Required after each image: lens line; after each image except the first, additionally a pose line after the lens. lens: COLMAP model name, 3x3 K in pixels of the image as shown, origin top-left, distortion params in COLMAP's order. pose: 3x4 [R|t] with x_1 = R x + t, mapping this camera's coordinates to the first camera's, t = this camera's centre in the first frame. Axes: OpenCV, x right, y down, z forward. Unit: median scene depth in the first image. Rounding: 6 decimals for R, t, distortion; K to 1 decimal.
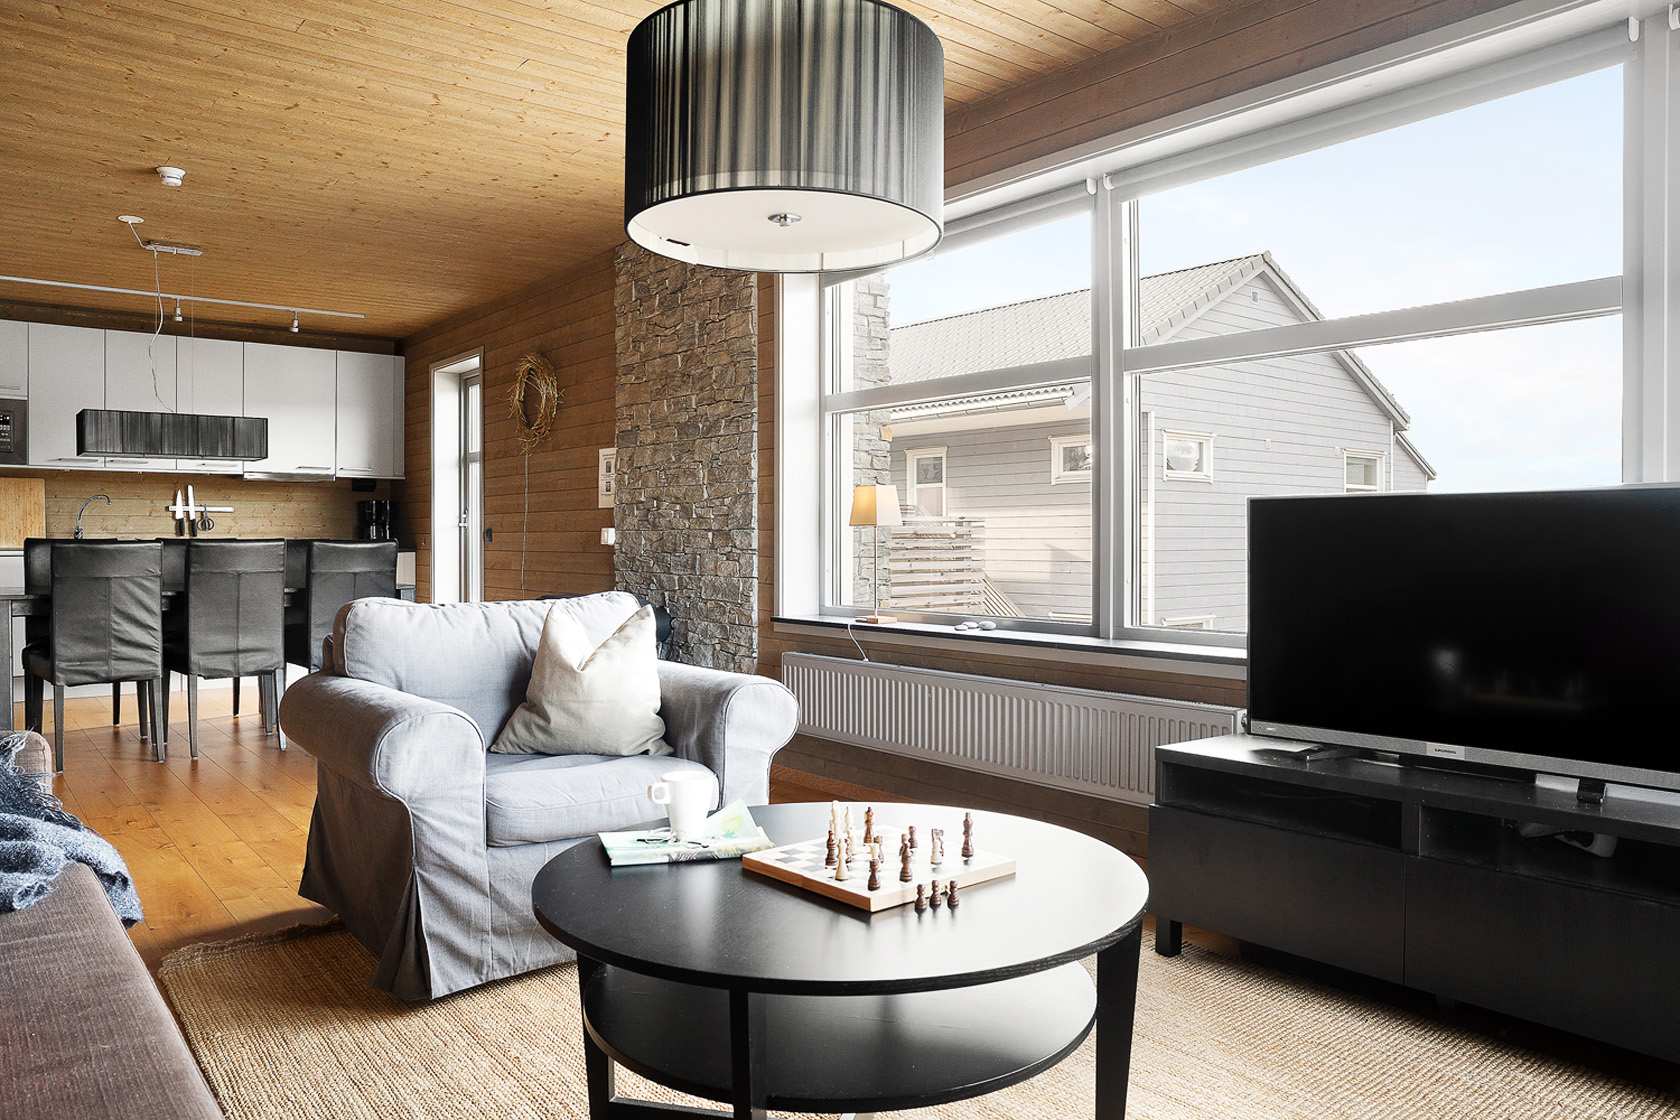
lens RADIAL K [[1161.0, 0, 841.2], [0, 1161.0, 532.3], [0, 0, 1]] dist [-0.049426, 0.001101]
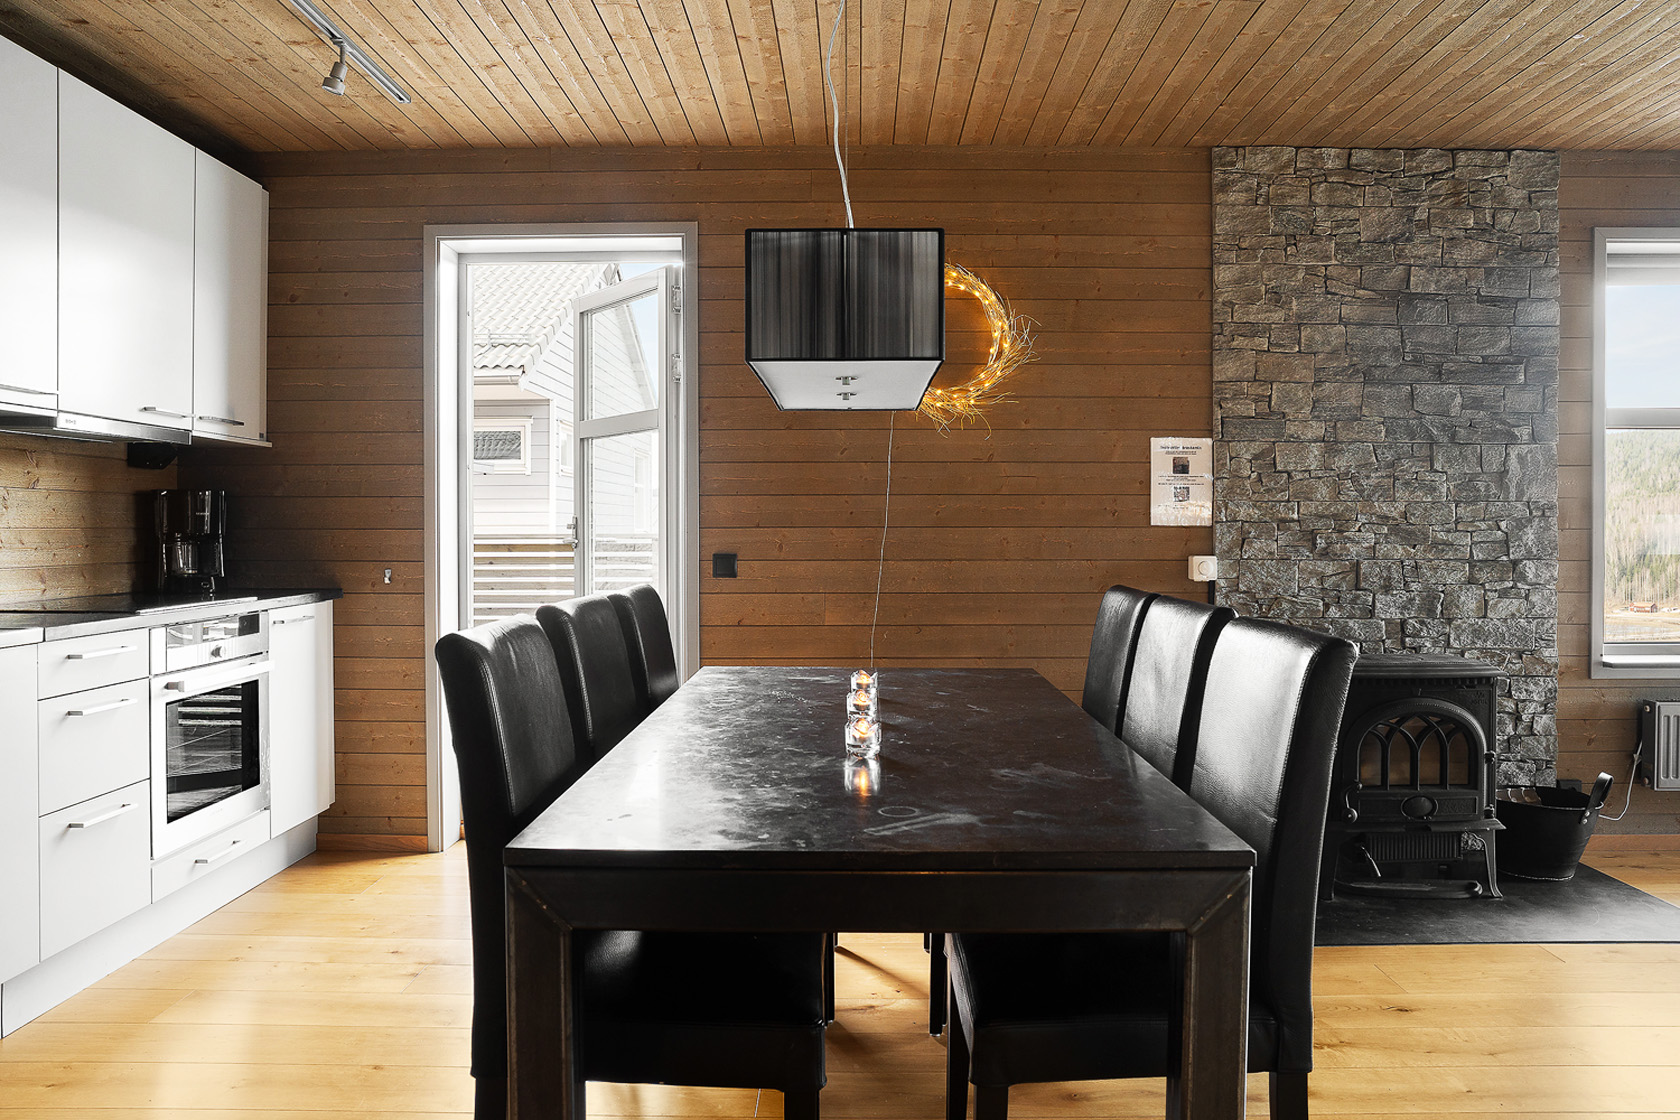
lens RADIAL K [[1161.0, 0, 841.2], [0, 1161.0, 532.3], [0, 0, 1]] dist [-0.049426, 0.001101]
pose [[0.627926, -0.001949, 0.778271, -0.919562], [-0.004371, 0.999972, 0.006031, -0.022248], [-0.778261, -0.007188, 0.627900, 0.787818]]
